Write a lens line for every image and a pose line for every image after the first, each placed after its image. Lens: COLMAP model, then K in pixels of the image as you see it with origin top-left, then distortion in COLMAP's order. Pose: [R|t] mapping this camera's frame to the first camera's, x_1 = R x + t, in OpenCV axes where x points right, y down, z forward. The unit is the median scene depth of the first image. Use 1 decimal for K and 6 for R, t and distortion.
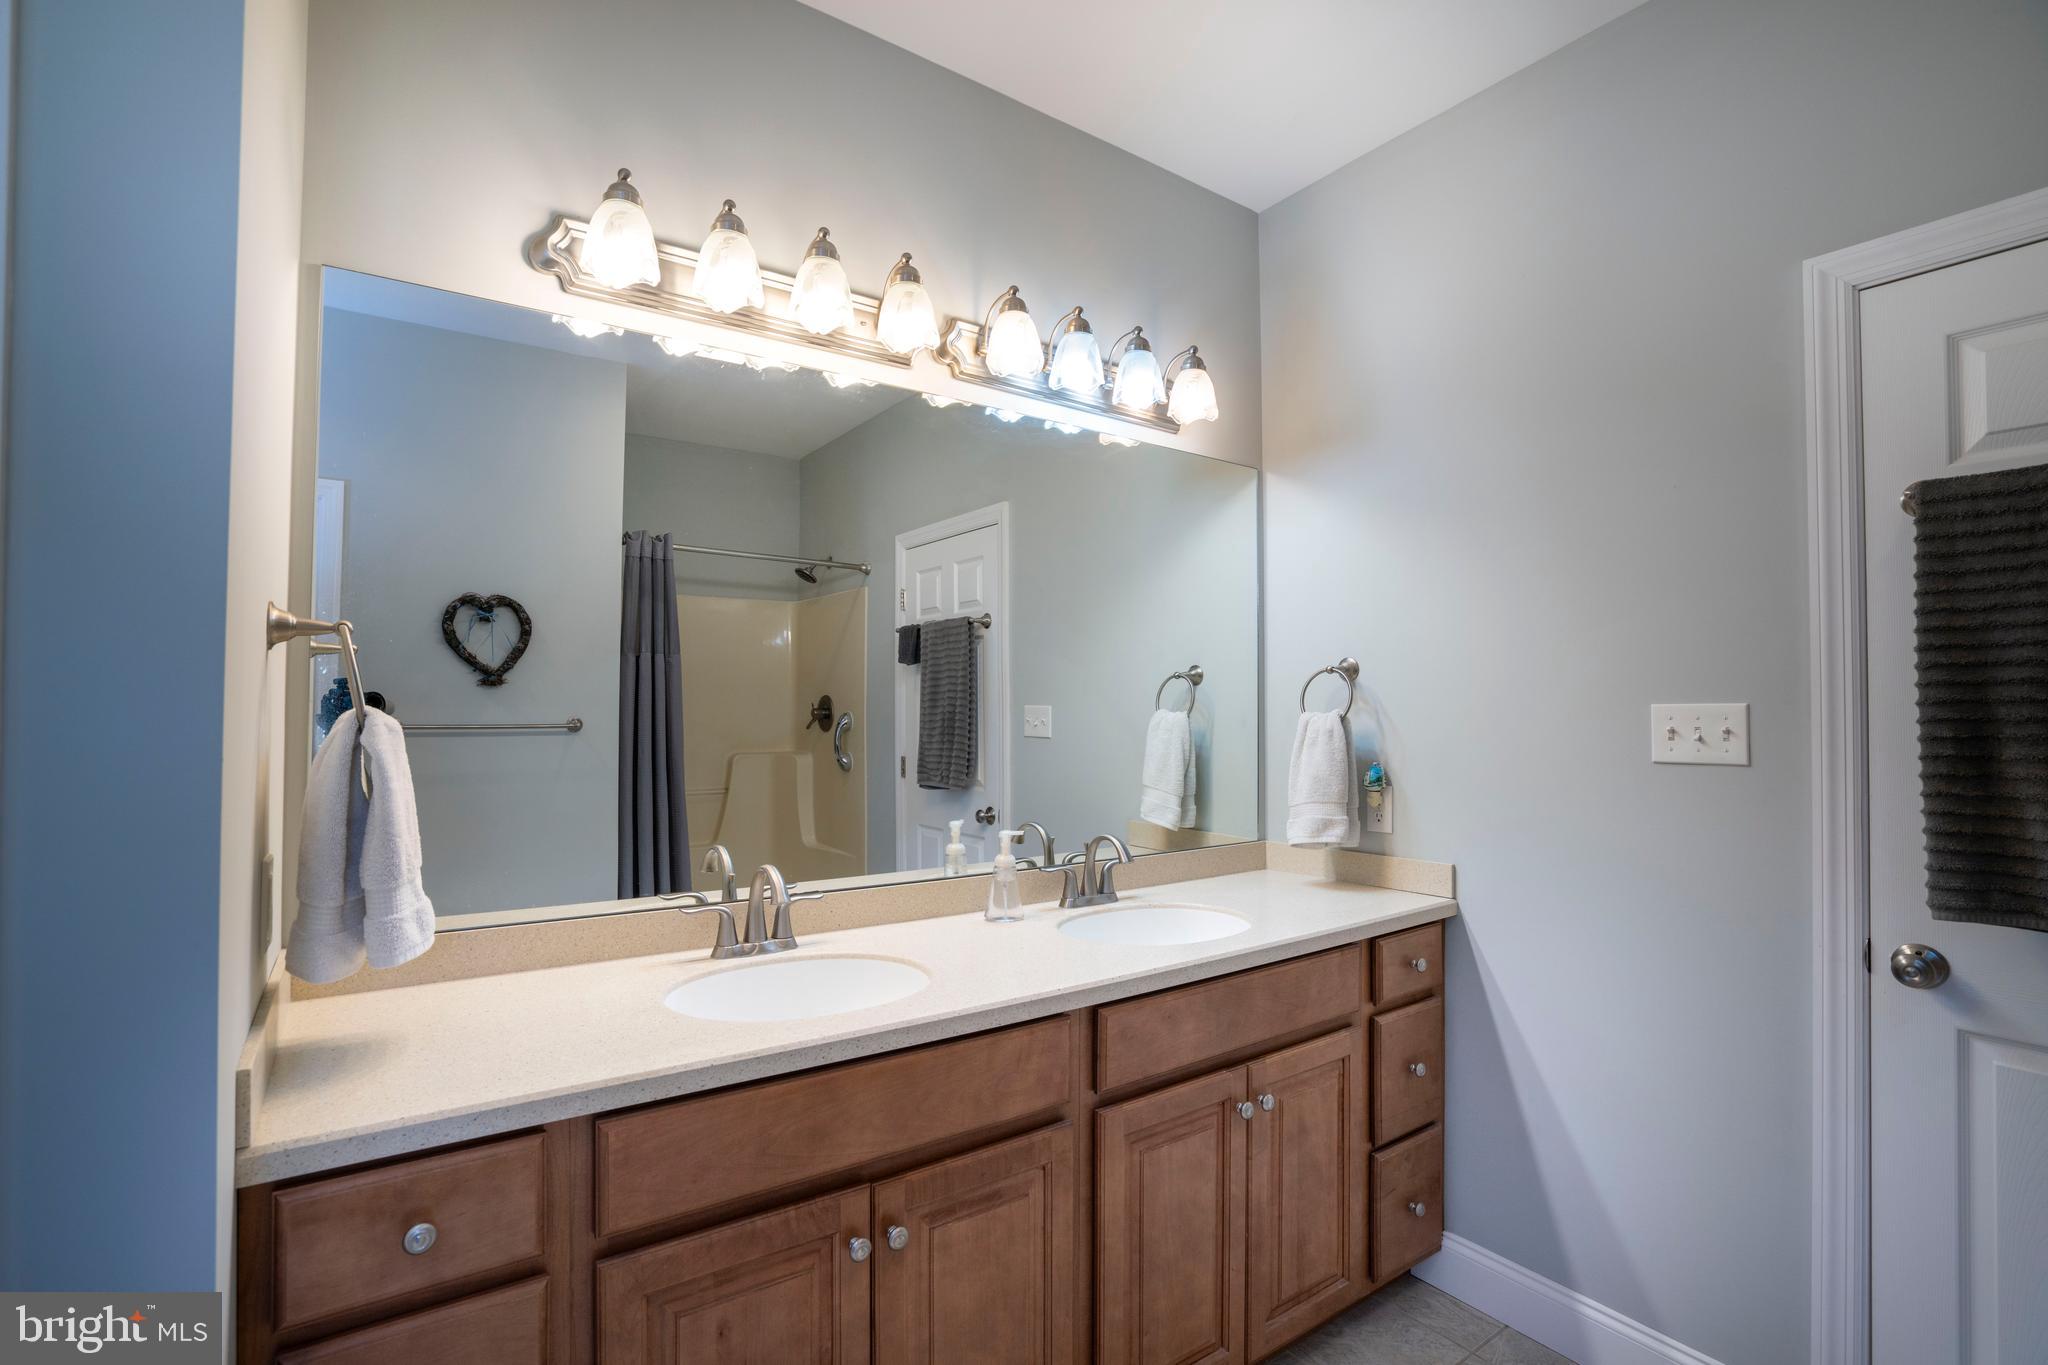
lens RADIAL K [[946.4, 0, 1063.8], [0, 946.4, 664.9], [0, 0, 1]] dist [-0.052830, 0.019118]
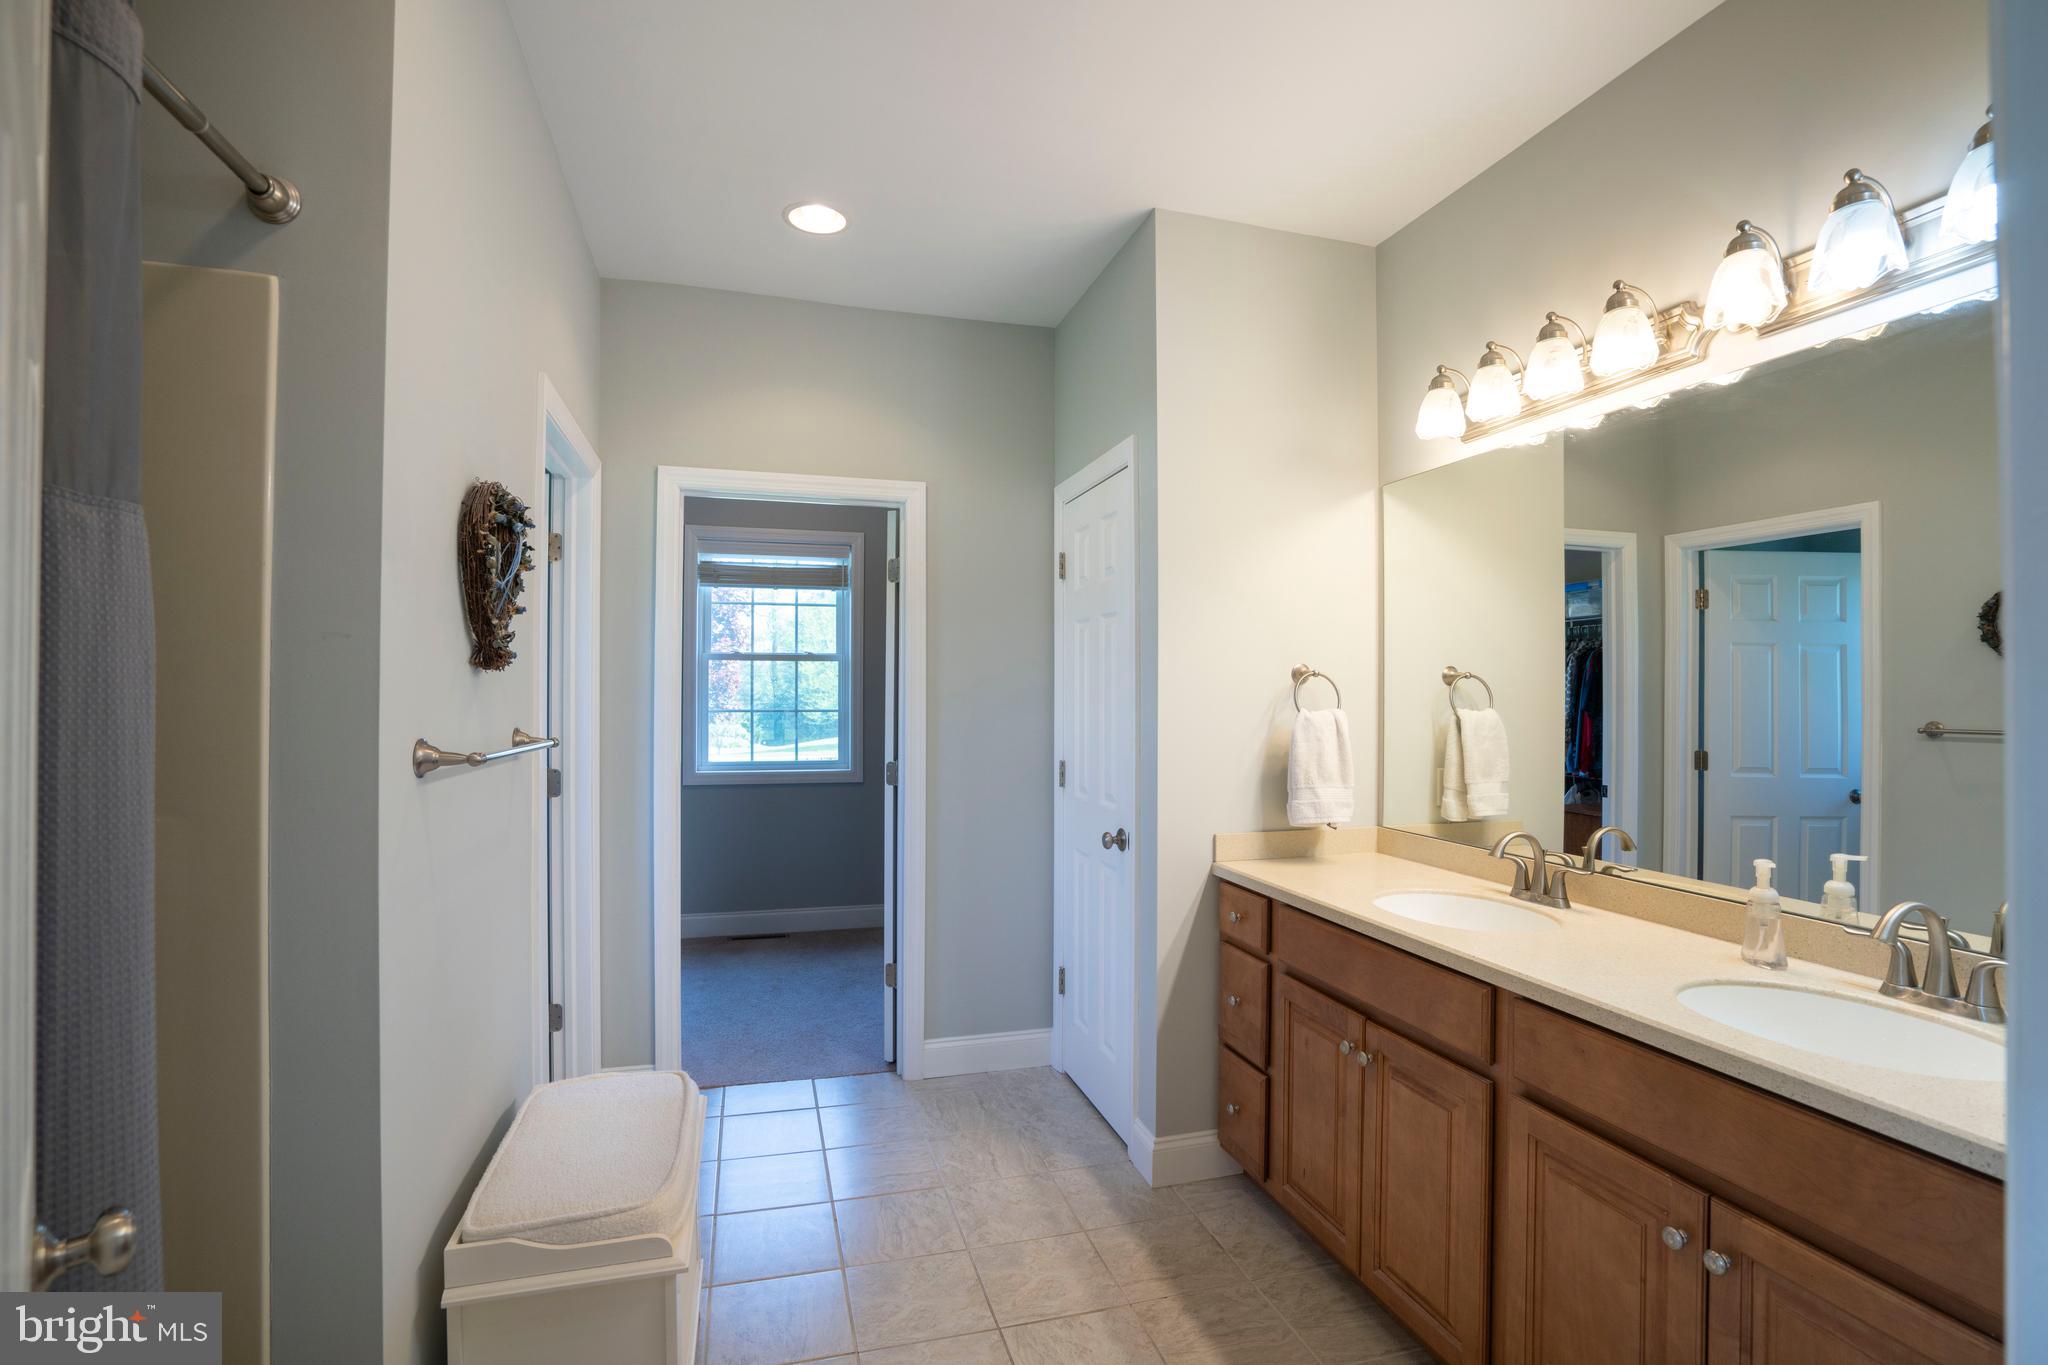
lens RADIAL K [[946.4, 0, 1033.4], [0, 946.4, 690.2], [0, 0, 1]] dist [-0.052830, 0.019118]
pose [[-0.337676, -0.017630, -0.941097, 1.114359], [0.026514, 0.999250, -0.028233, 0.034892], [0.940889, -0.034486, -0.336955, 0.792079]]
